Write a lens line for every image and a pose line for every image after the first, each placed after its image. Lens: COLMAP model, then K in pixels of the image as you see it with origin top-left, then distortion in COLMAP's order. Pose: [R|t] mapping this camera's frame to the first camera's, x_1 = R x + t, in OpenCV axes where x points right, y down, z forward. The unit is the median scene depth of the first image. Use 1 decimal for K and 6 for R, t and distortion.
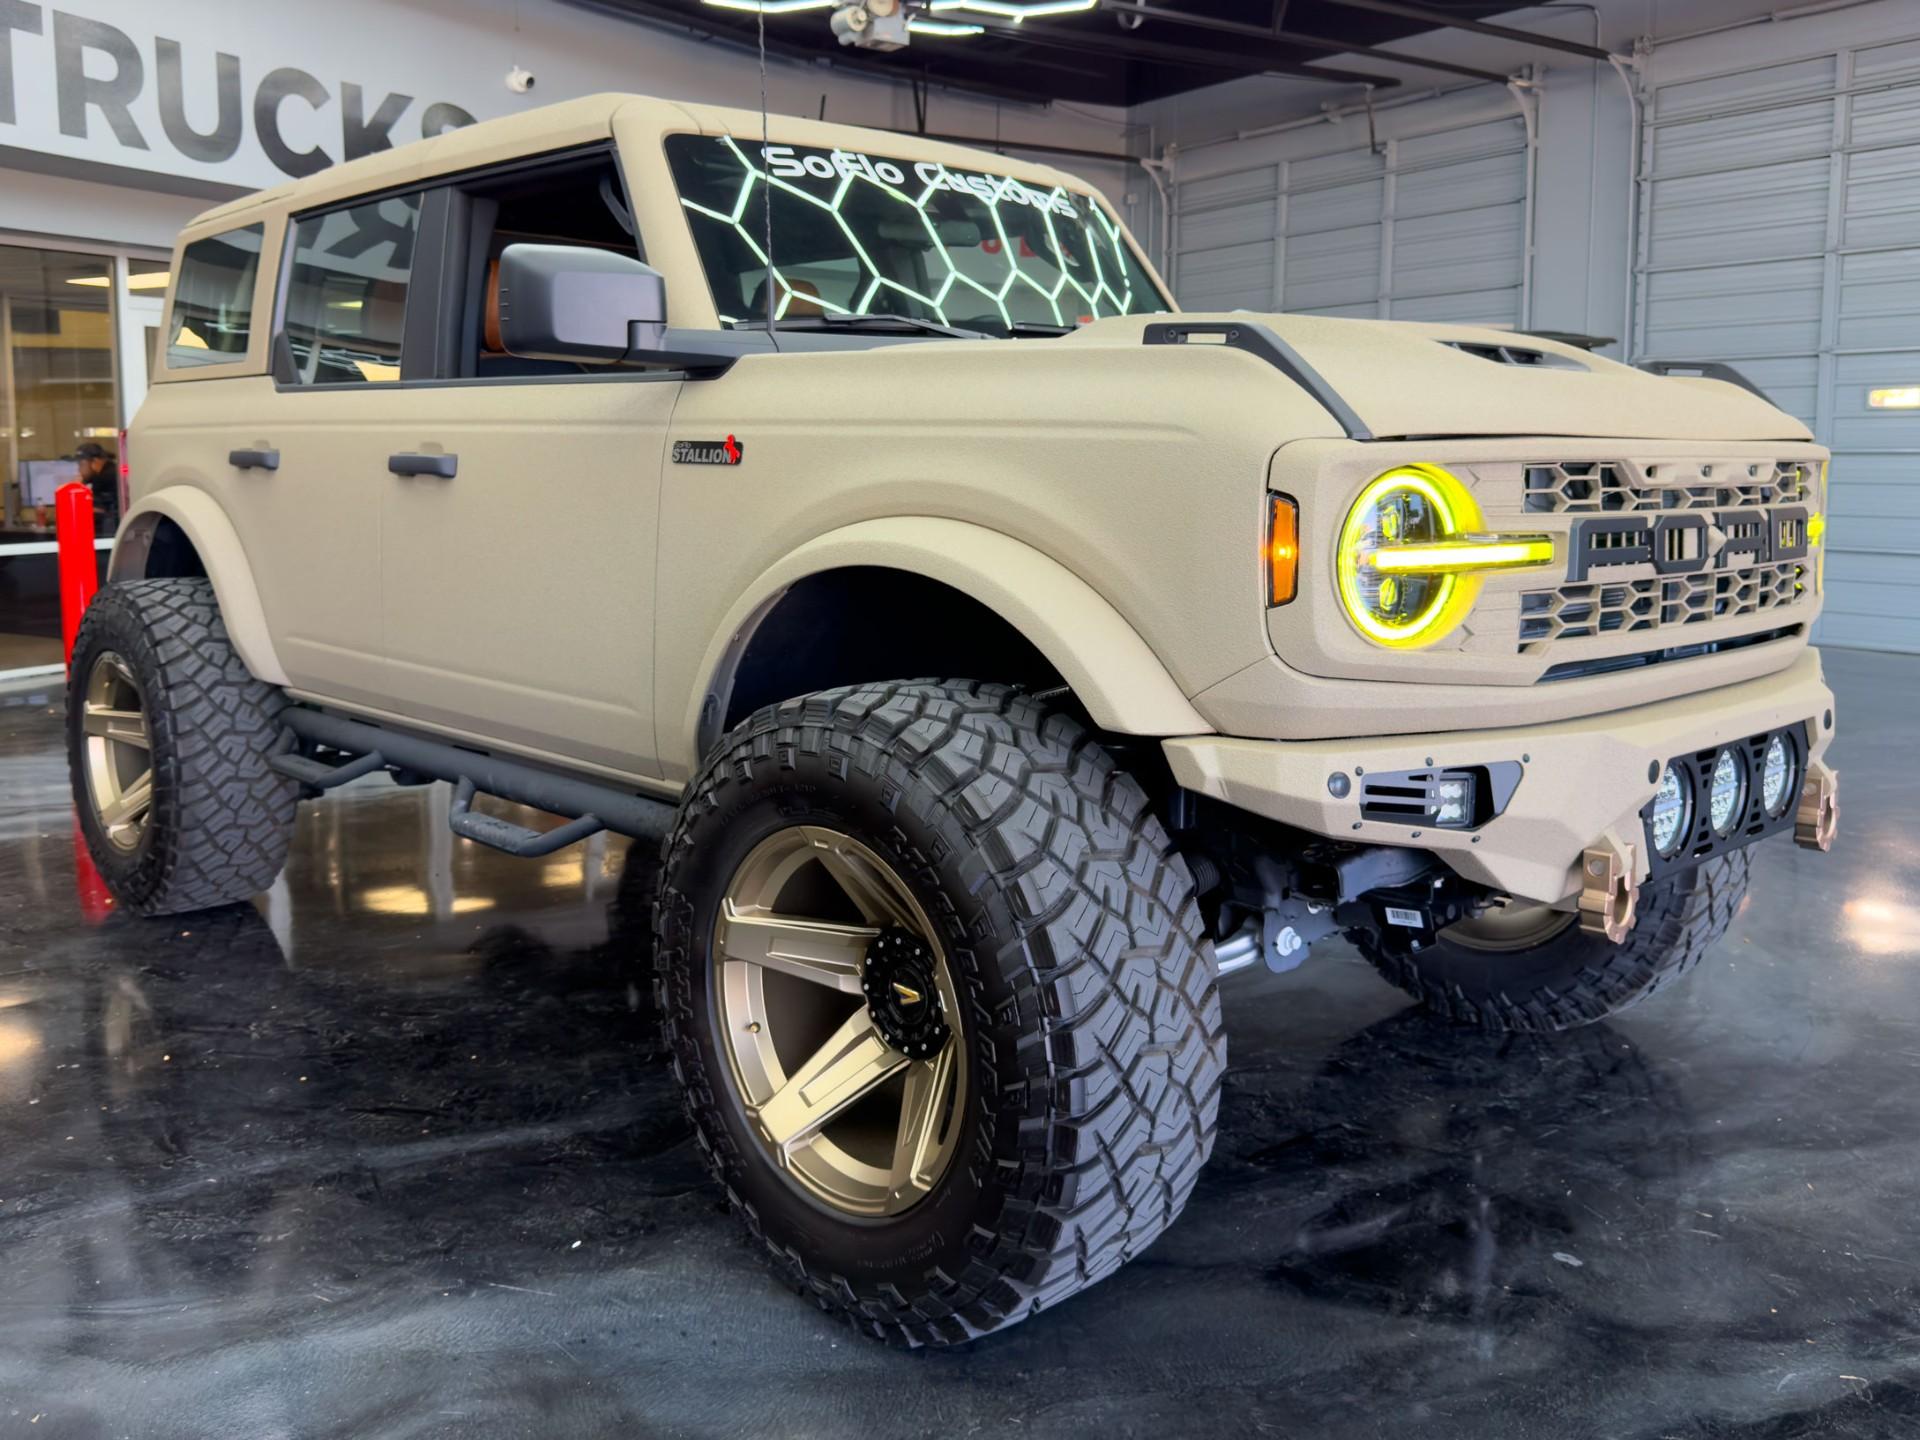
lens RADIAL K [[1657.5, 0, 836.0], [0, 1657.5, 693.2], [0, 0, 1]] dist [0.013685, -0.016383]
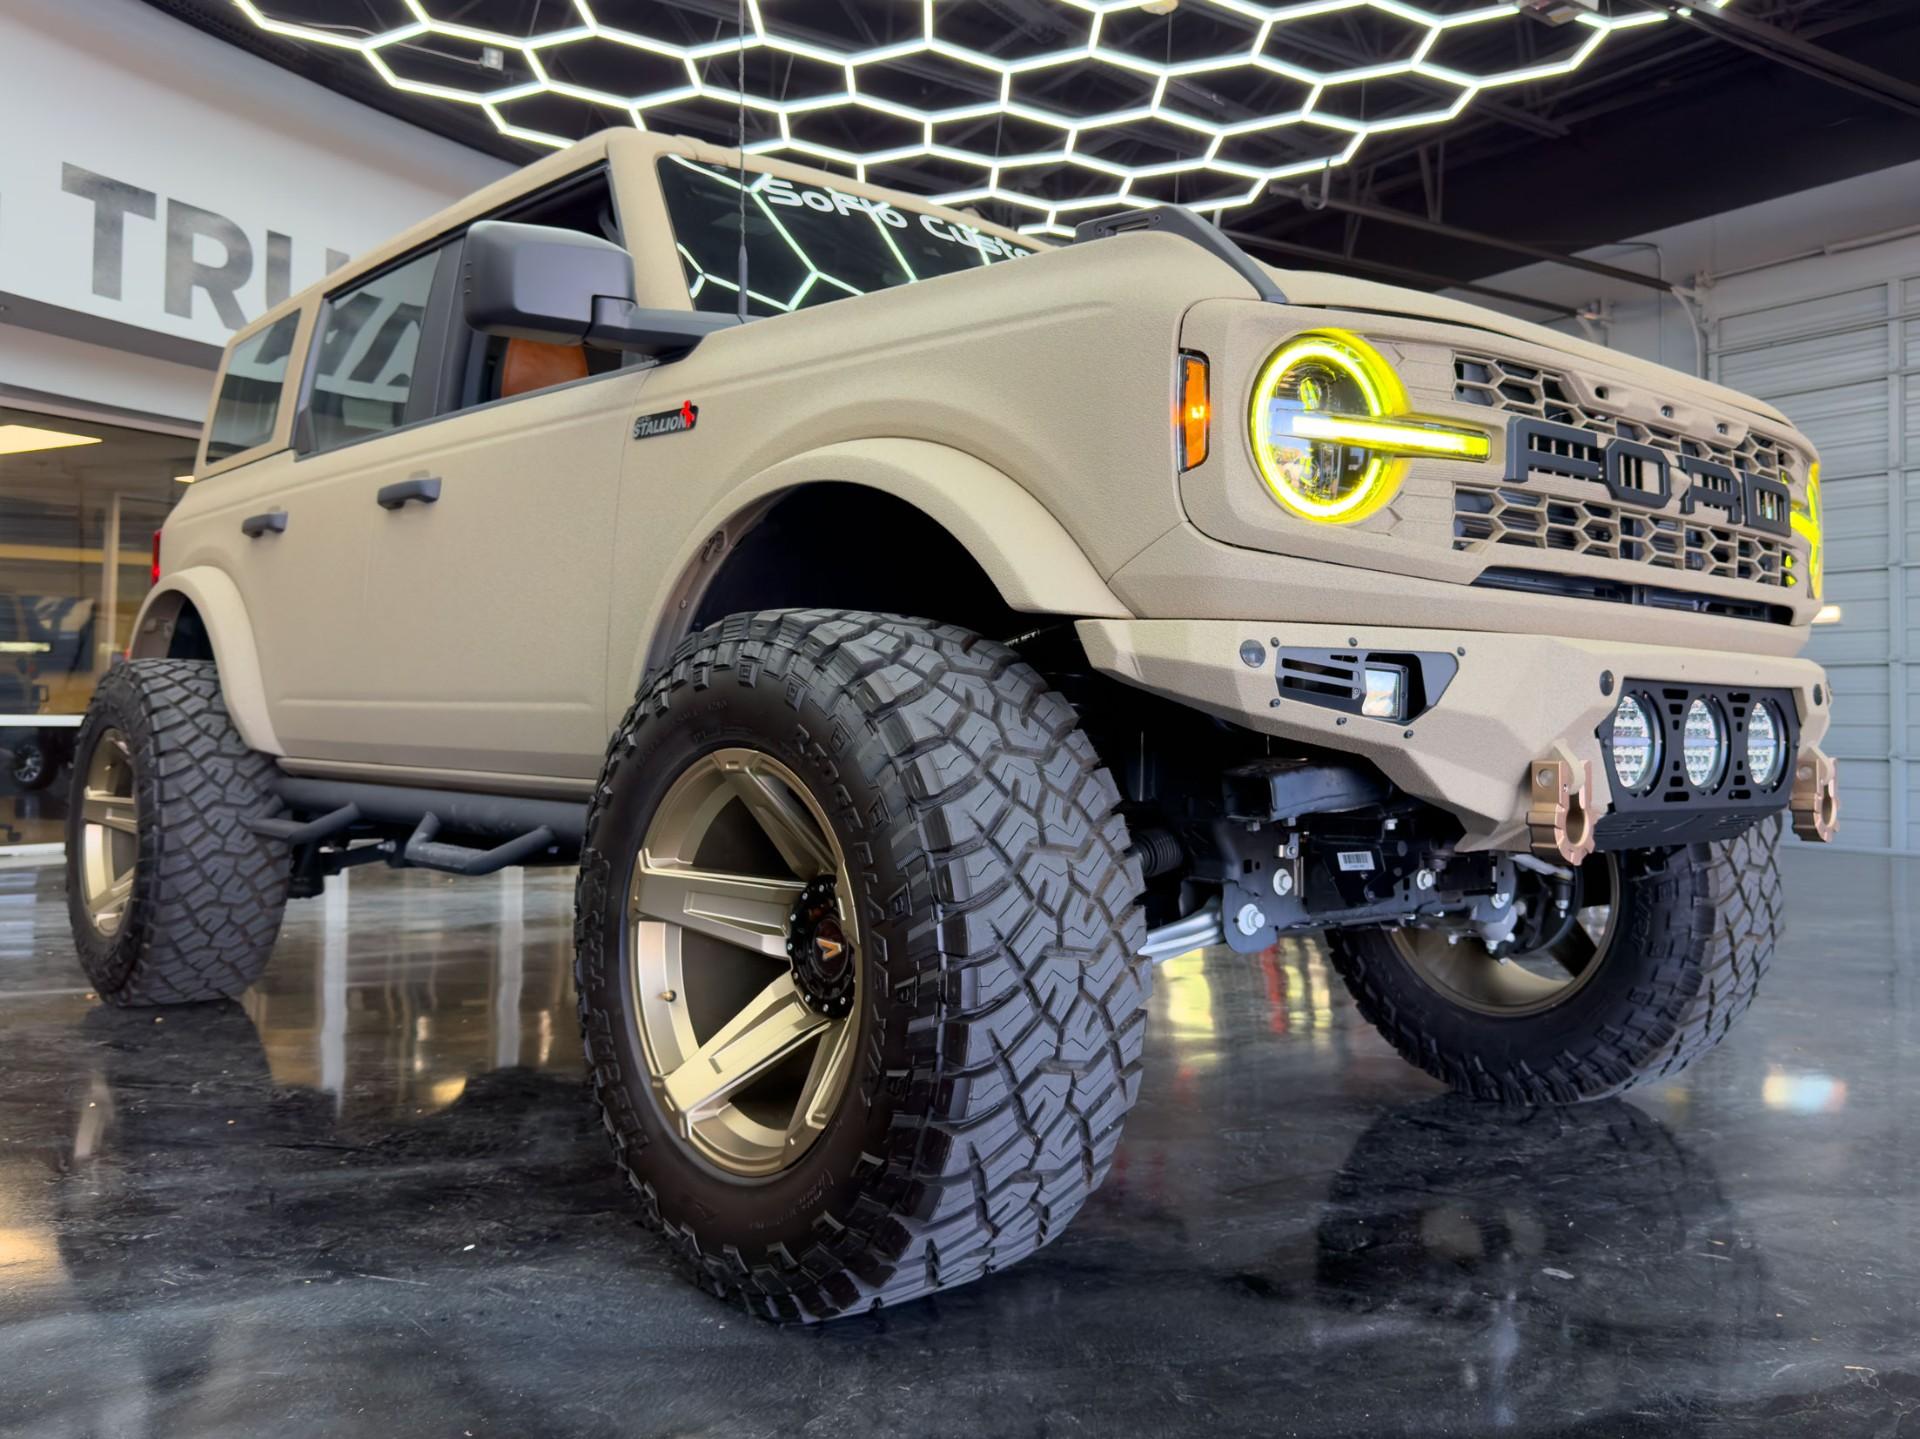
lens RADIAL K [[1657.5, 0, 949.1], [0, 1657.5, 711.6], [0, 0, 1]] dist [0.013685, -0.016383]
pose [[0.999771, 0.021019, -0.004126, 0.090414], [-0.021399, 0.988628, -0.148851, 0.152974], [0.000951, 0.148906, 0.988851, 0.052725]]
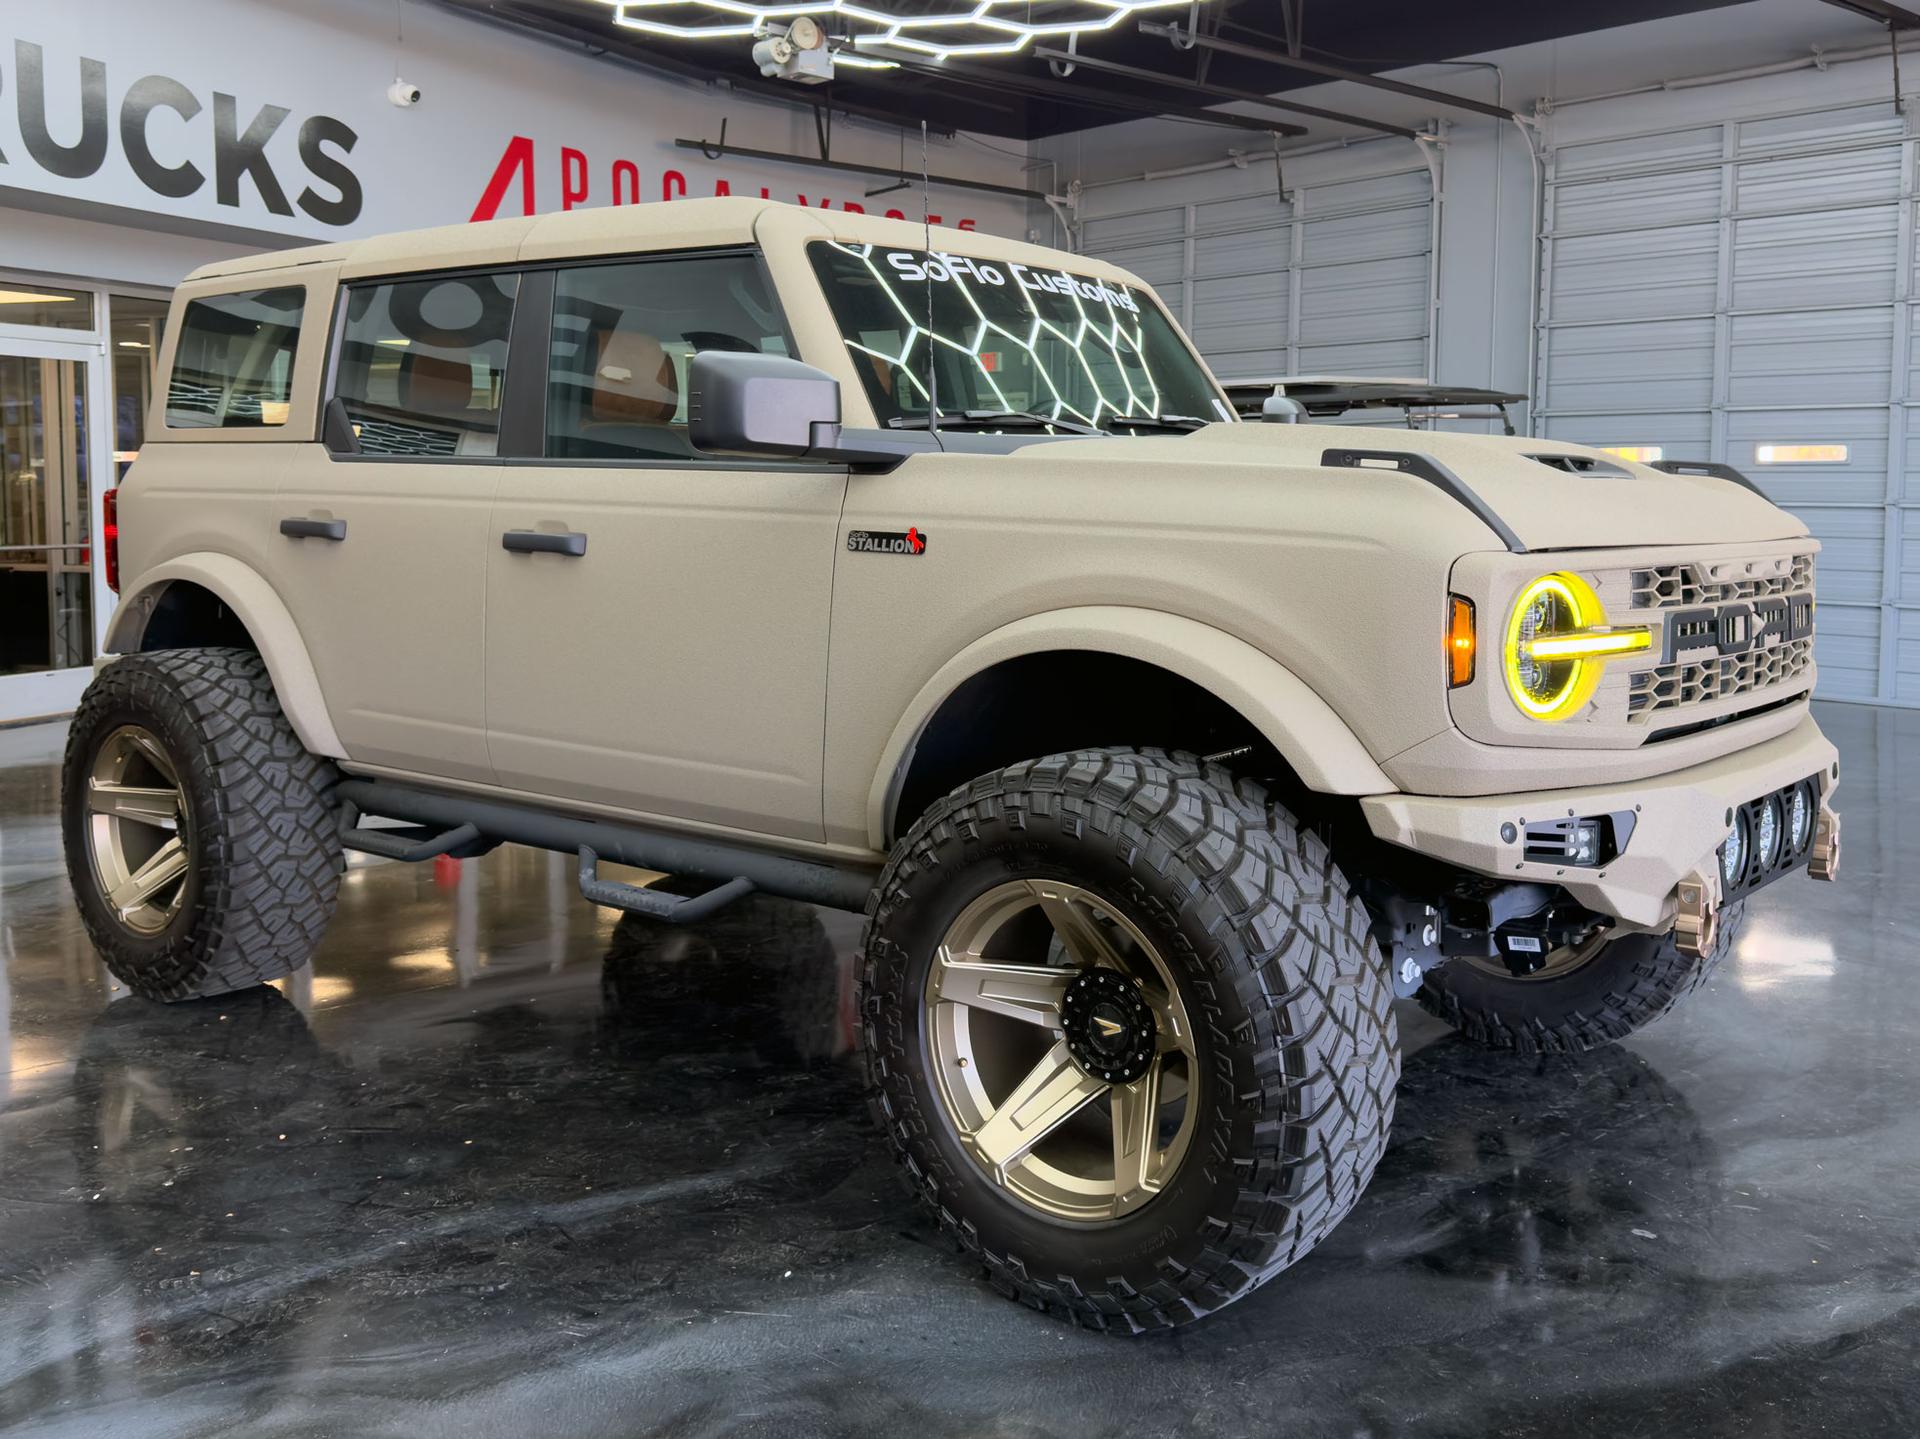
lens RADIAL K [[1820.6, 0, 953.8], [0, 1820.6, 717.7], [0, 0, 1]] dist [0.034588, 0.000000]
pose [[0.987176, -0.012691, 0.159132, -0.209068], [0.015301, 0.999768, -0.015189, -0.010424], [-0.158902, 0.017429, 0.987141, -0.179972]]
